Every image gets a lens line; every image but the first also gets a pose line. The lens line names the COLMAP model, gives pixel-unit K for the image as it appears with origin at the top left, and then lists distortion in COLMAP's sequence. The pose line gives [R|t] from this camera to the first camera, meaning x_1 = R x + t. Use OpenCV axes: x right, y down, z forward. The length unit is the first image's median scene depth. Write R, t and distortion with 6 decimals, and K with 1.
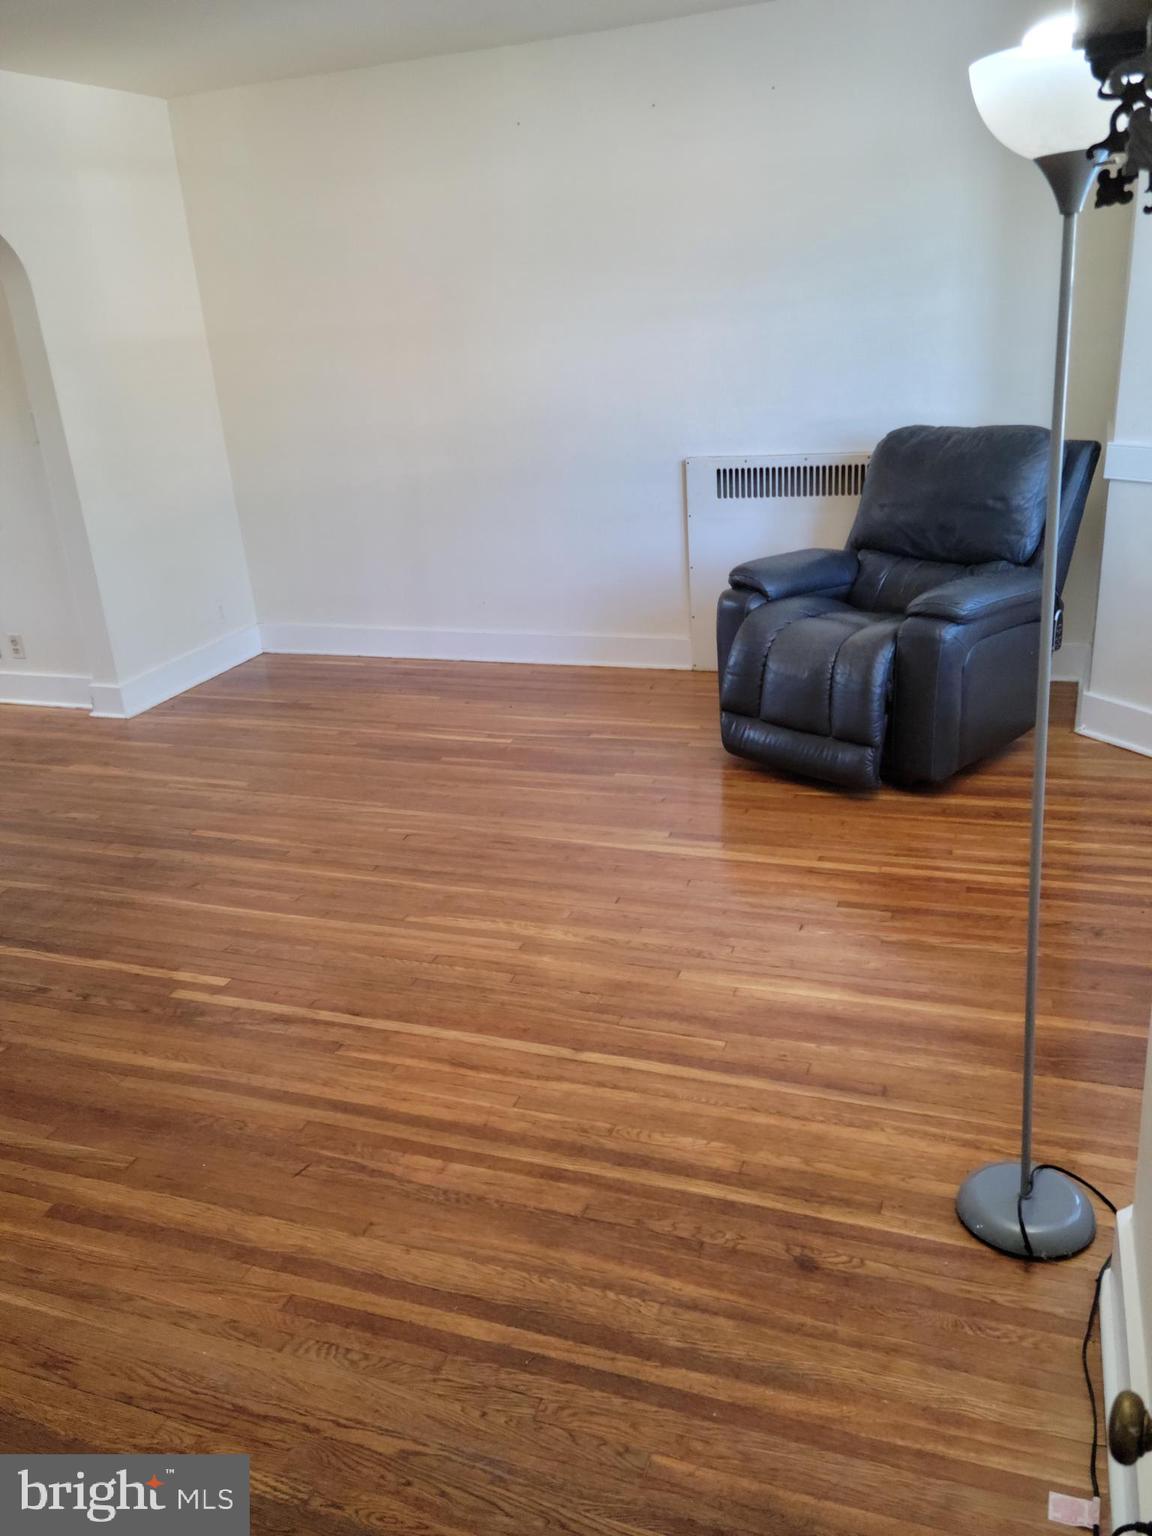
lens RADIAL K [[1207.3, 0, 555.6], [0, 1207.3, 765.5], [0, 0, 1]] dist [0.126896, -0.121866]
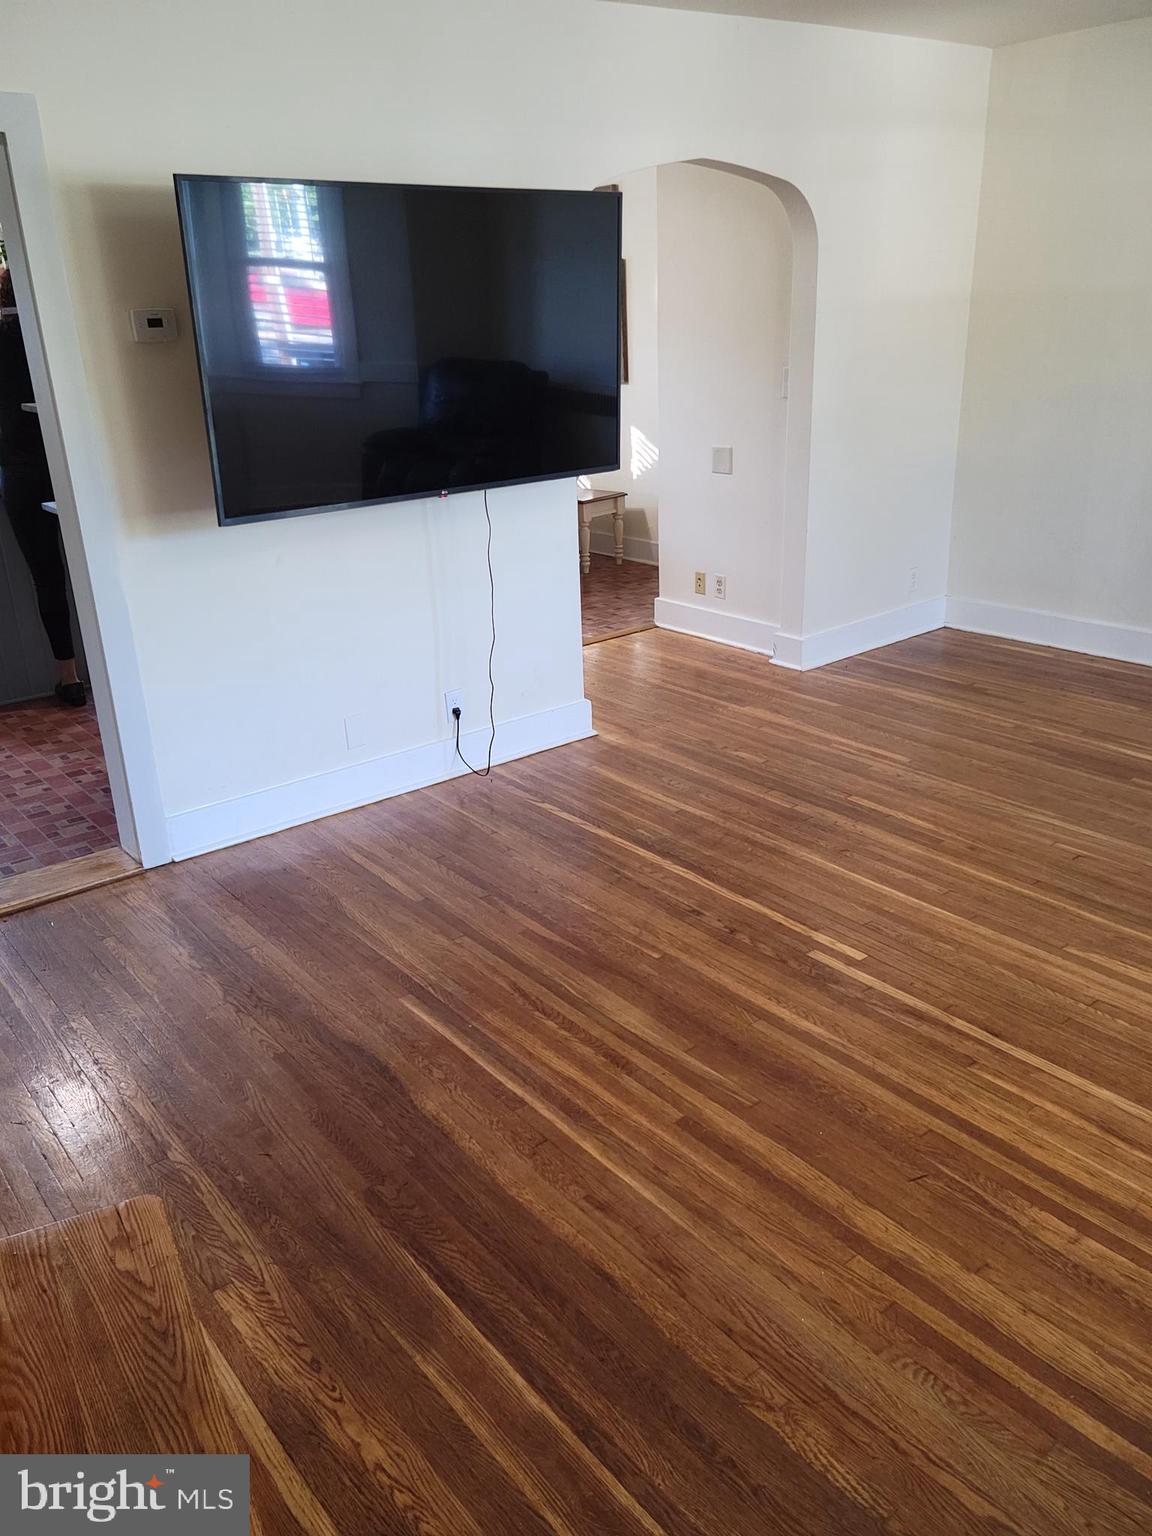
lens RADIAL K [[1207.3, 0, 564.2], [0, 1207.3, 764.7], [0, 0, 1]] dist [0.126896, -0.121866]
pose [[0.859411, 0.218411, -0.462287, -0.055114], [-0.203334, 0.975592, 0.082921, -0.009350], [0.469114, 0.022735, 0.882845, 0.003270]]
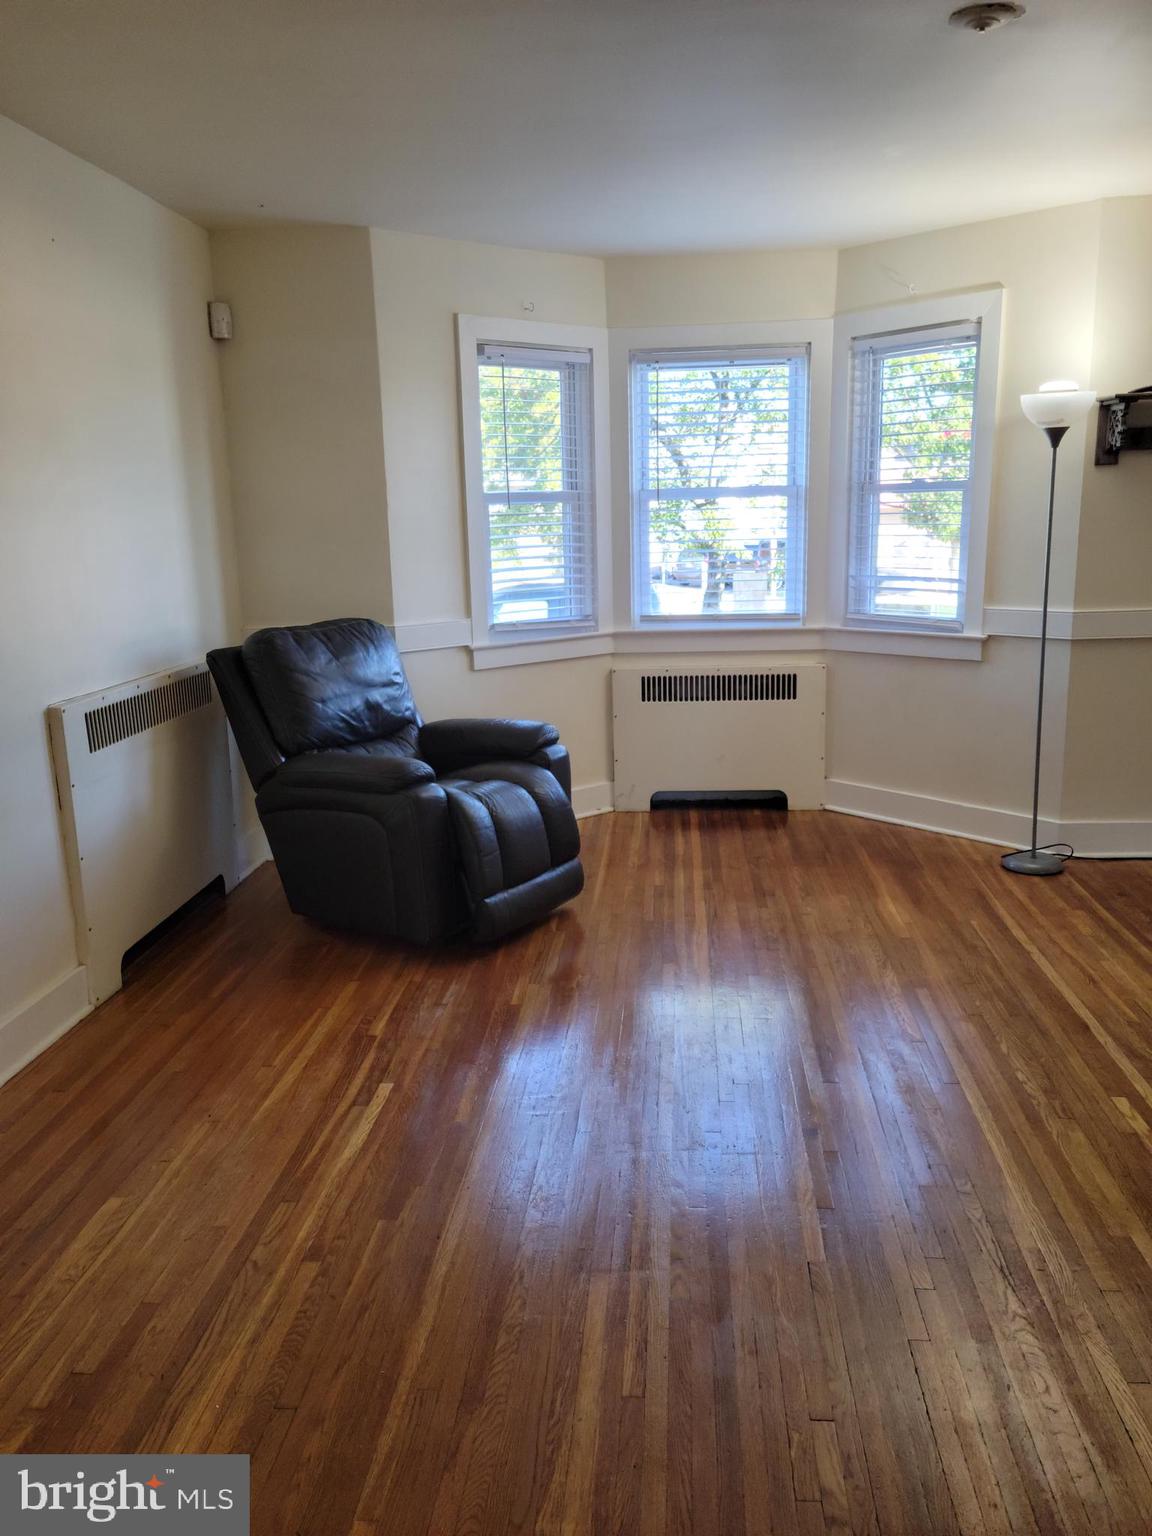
lens RADIAL K [[1207.3, 0, 611.1], [0, 1207.3, 772.4], [0, 0, 1]] dist [0.126896, -0.121866]
pose [[-0.302250, -0.125507, 0.944930, -1.073231], [0.375002, 0.895707, 0.238919, -0.449077], [-0.876366, 0.426564, -0.223663, 1.512706]]
